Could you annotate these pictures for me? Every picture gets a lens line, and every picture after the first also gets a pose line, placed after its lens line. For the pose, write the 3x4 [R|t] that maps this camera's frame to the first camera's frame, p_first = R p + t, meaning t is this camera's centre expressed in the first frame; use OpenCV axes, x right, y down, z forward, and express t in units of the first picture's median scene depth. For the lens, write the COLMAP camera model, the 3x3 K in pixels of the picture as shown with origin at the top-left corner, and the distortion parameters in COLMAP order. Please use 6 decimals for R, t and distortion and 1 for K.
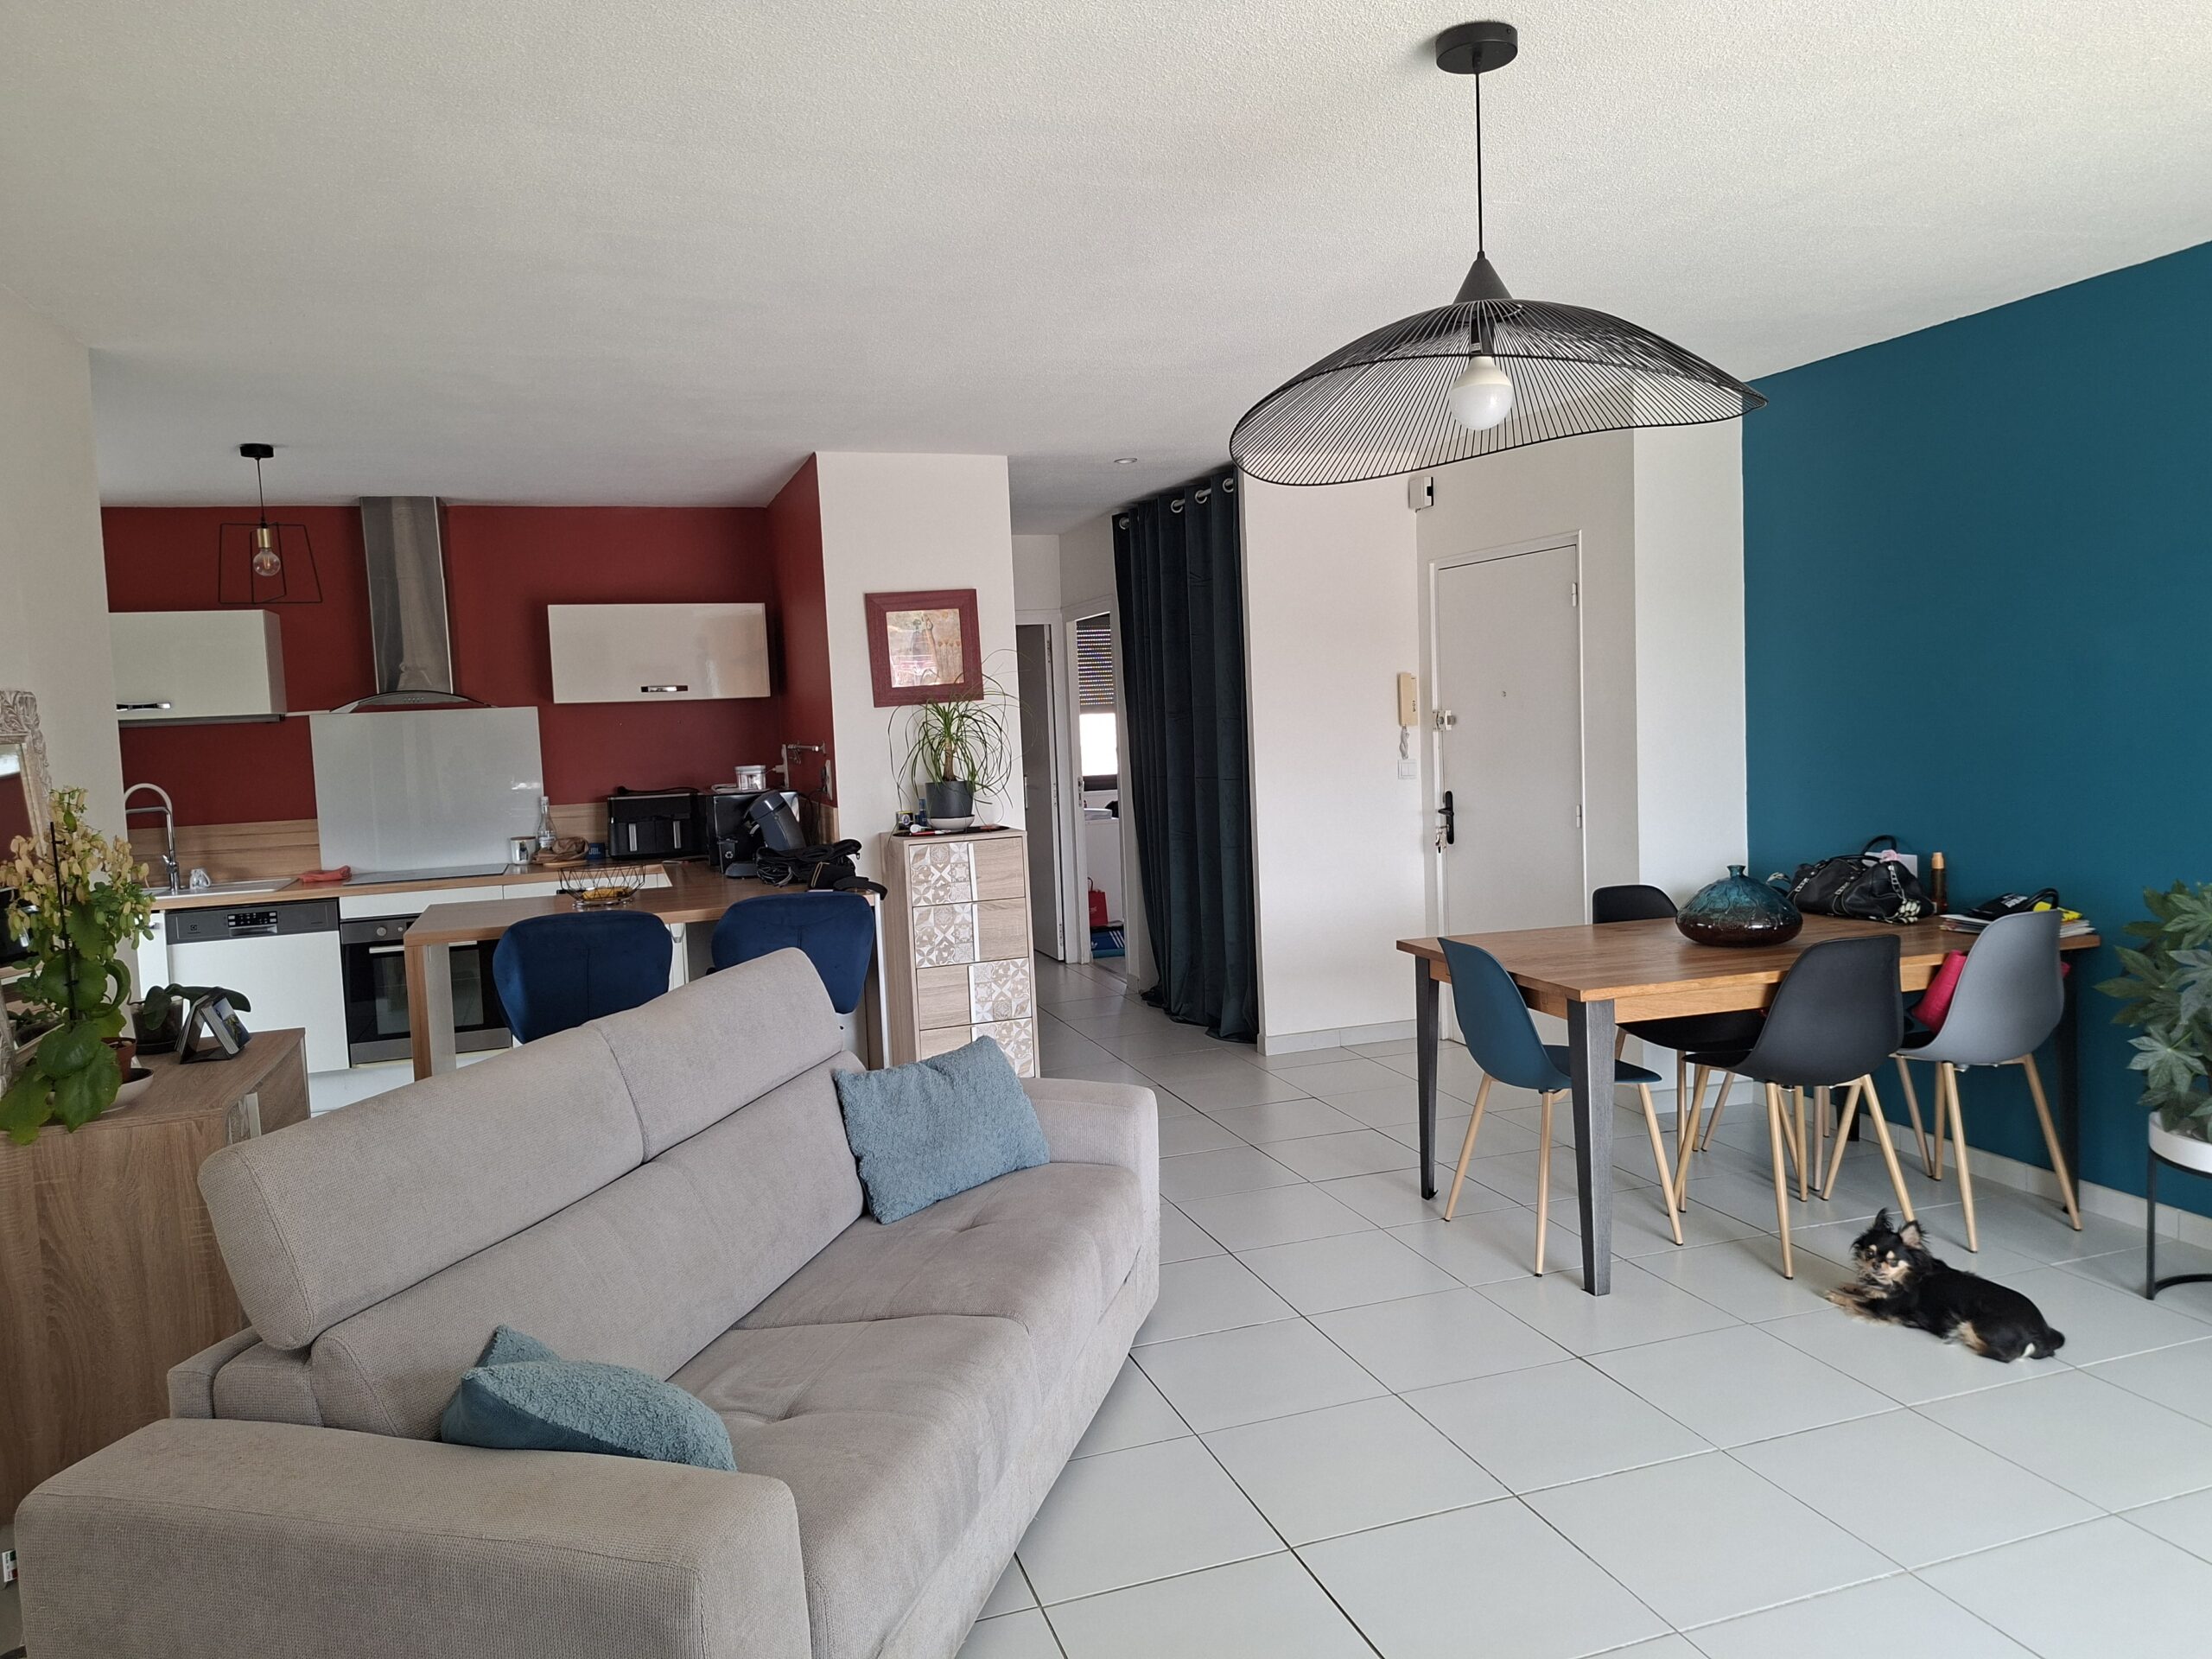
lens RADIAL K [[1514.1, 0, 1102.6], [0, 1514.1, 810.3], [0, 0, 1]] dist [0.142731, -0.207180]
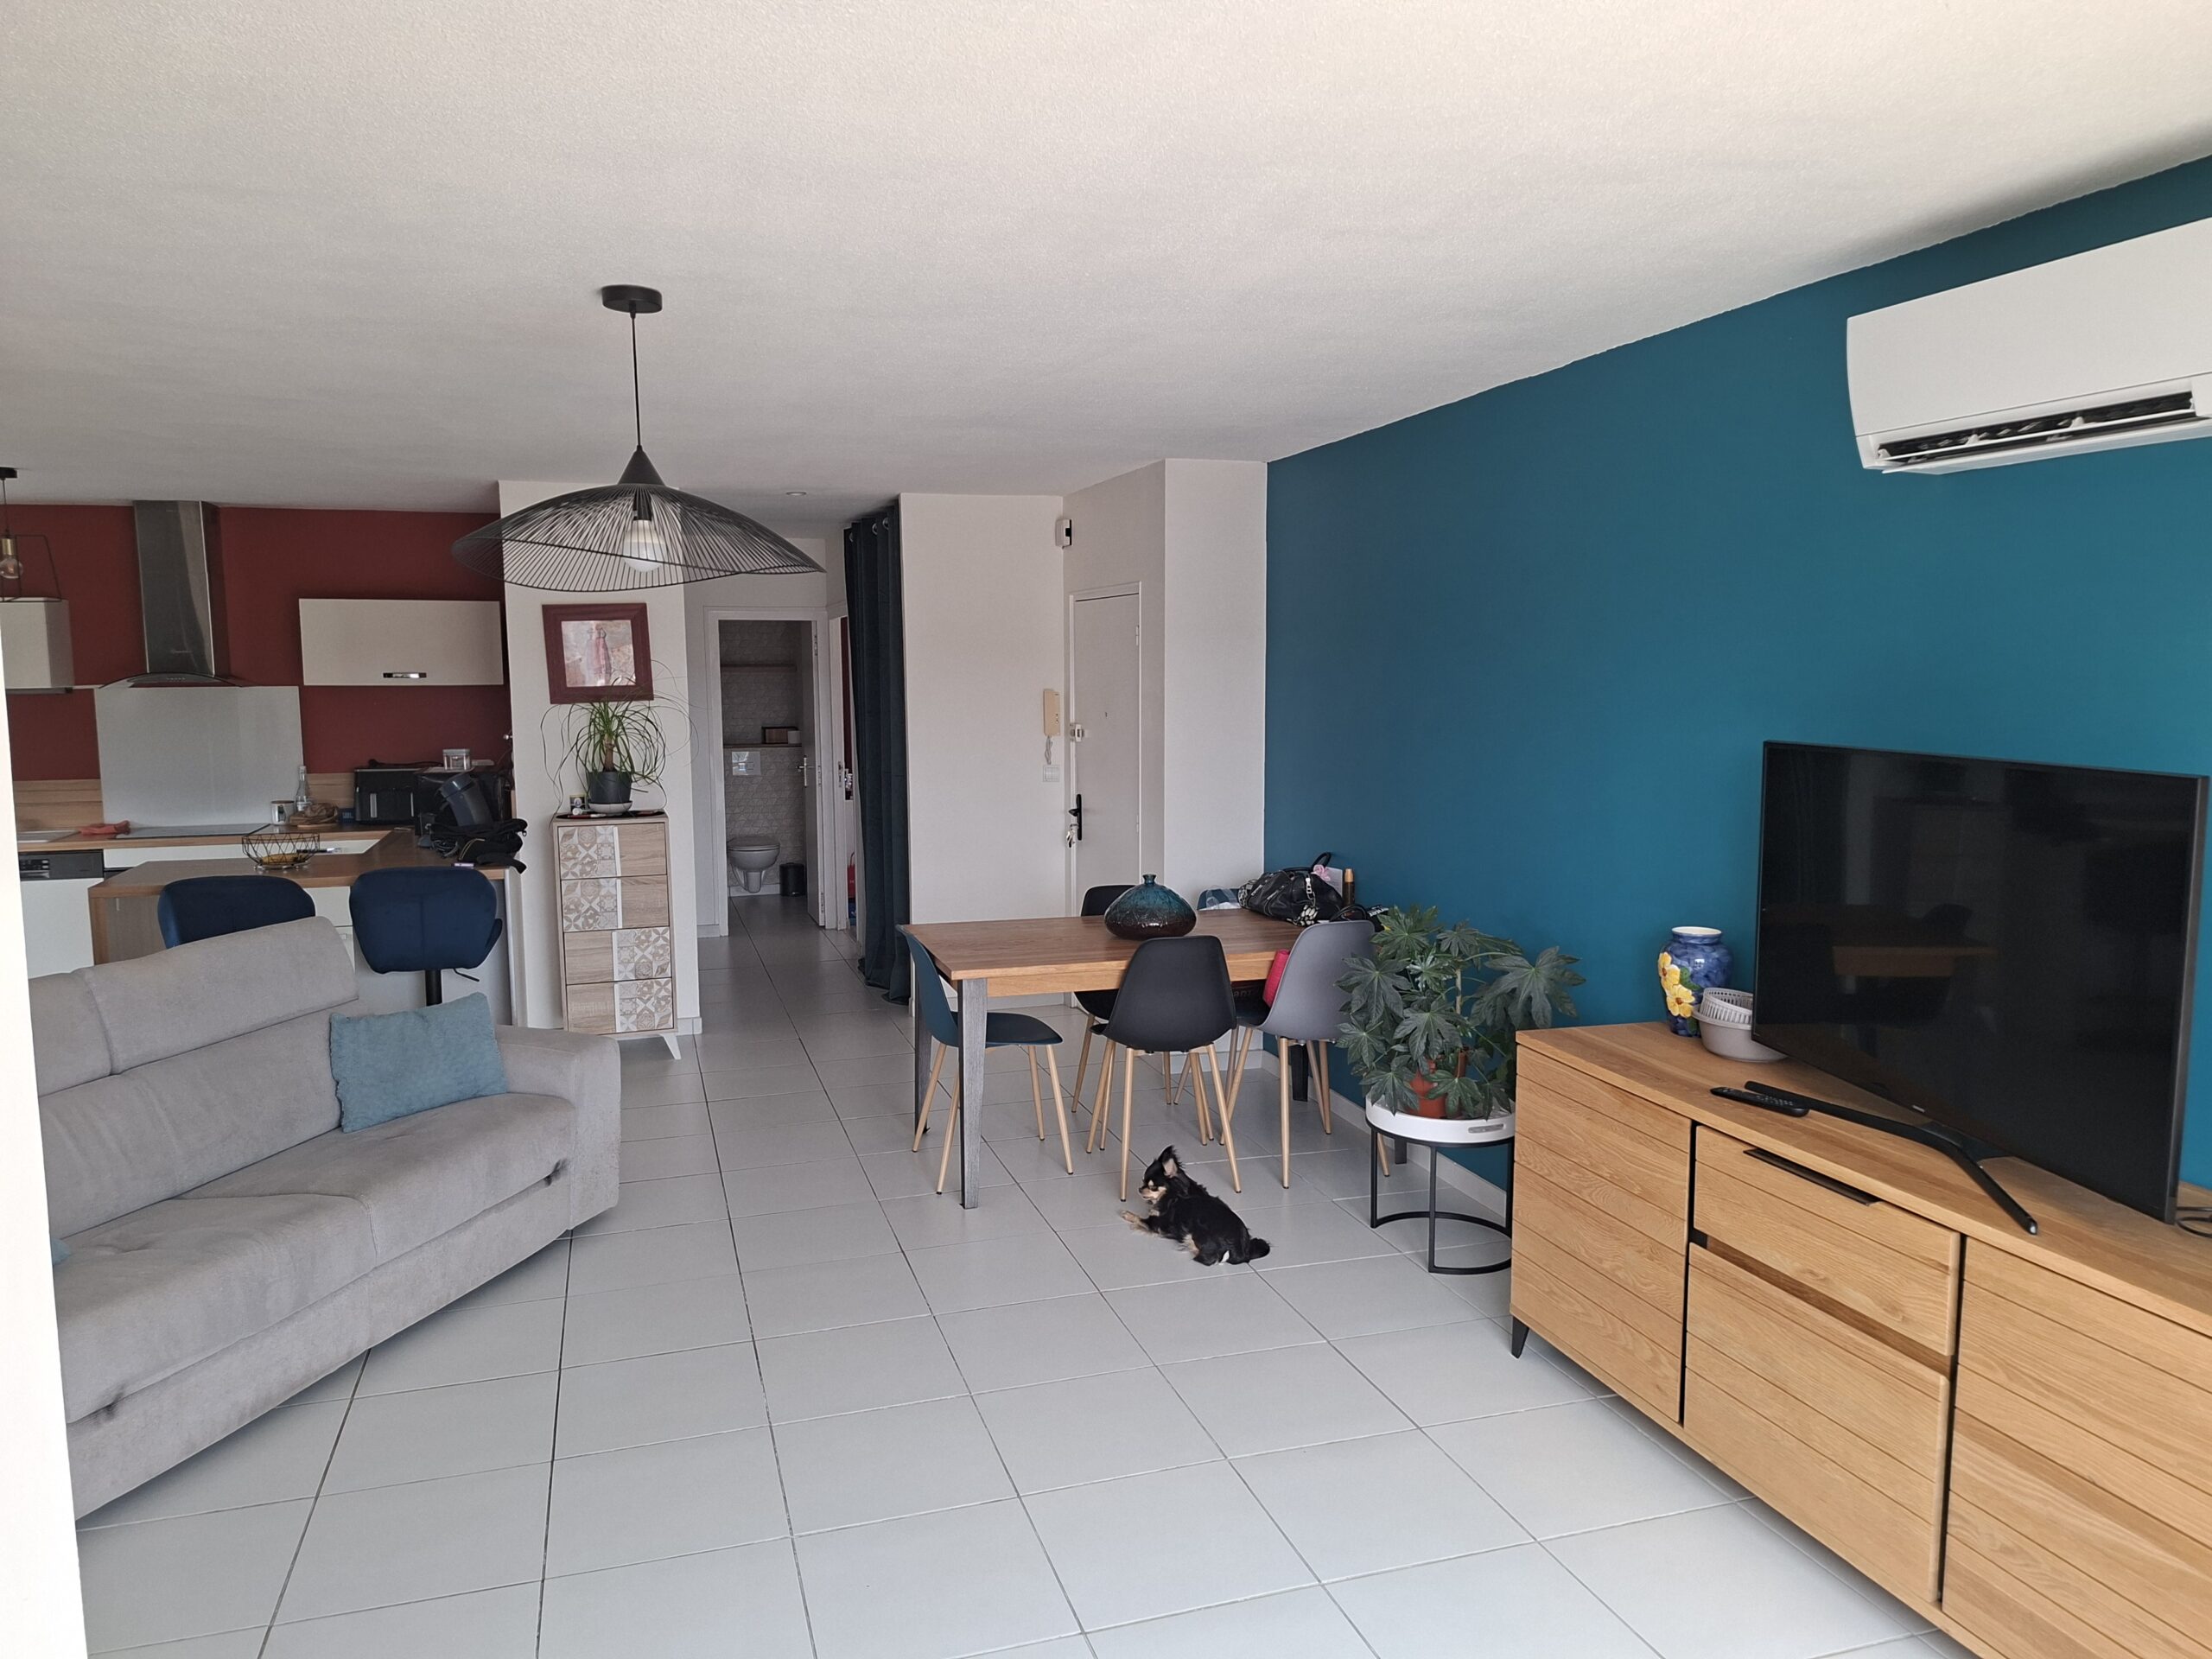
lens RADIAL K [[1518.8, 0, 1106.0], [0, 1518.8, 829.5], [0, 0, 1]] dist [0.078834, -0.108825]
pose [[0.999258, 0.038521, 0.000427, 0.259742], [-0.038509, 0.998531, 0.038117, -0.031889], [0.001042, -0.038105, 0.999273, -0.153694]]
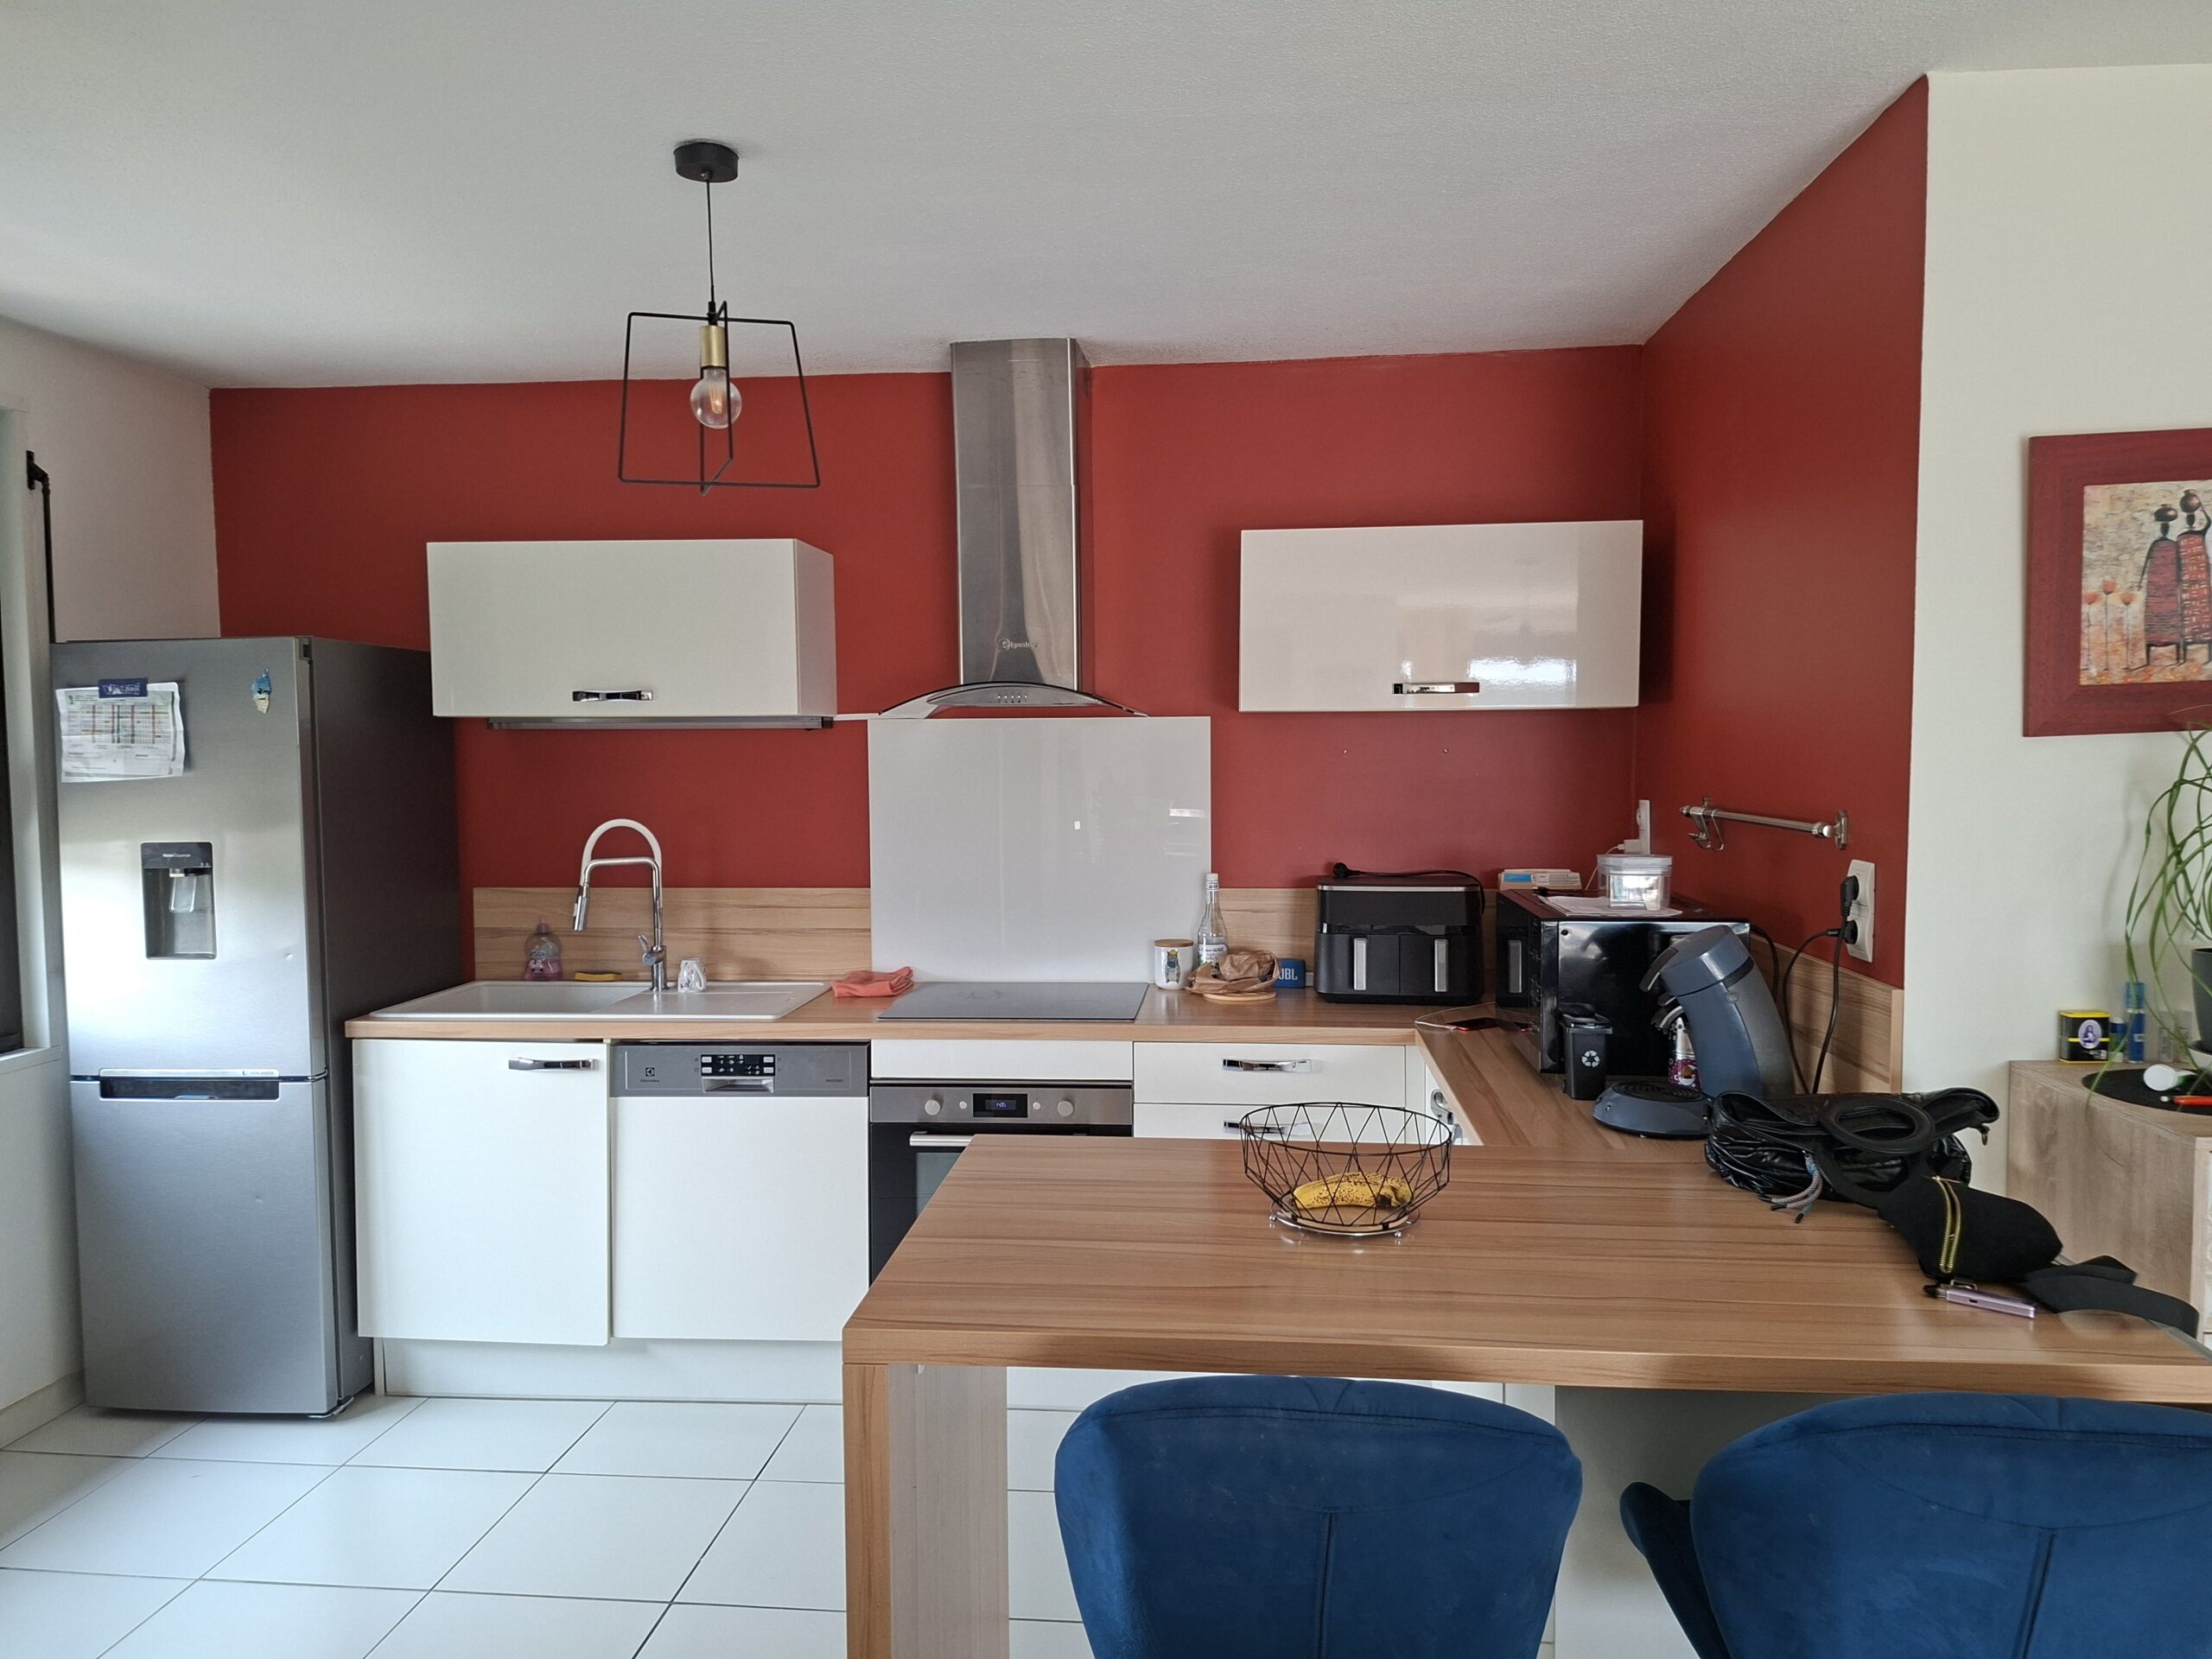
lens RADIAL K [[1518.8, 0, 1106.0], [0, 1518.8, 829.5], [0, 0, 1]] dist [0.078834, -0.108825]
pose [[0.914174, 0.059960, -0.400861, -0.194957], [-0.060246, 0.998113, 0.011903, -0.033220], [0.400818, 0.013269, 0.916061, 0.523463]]
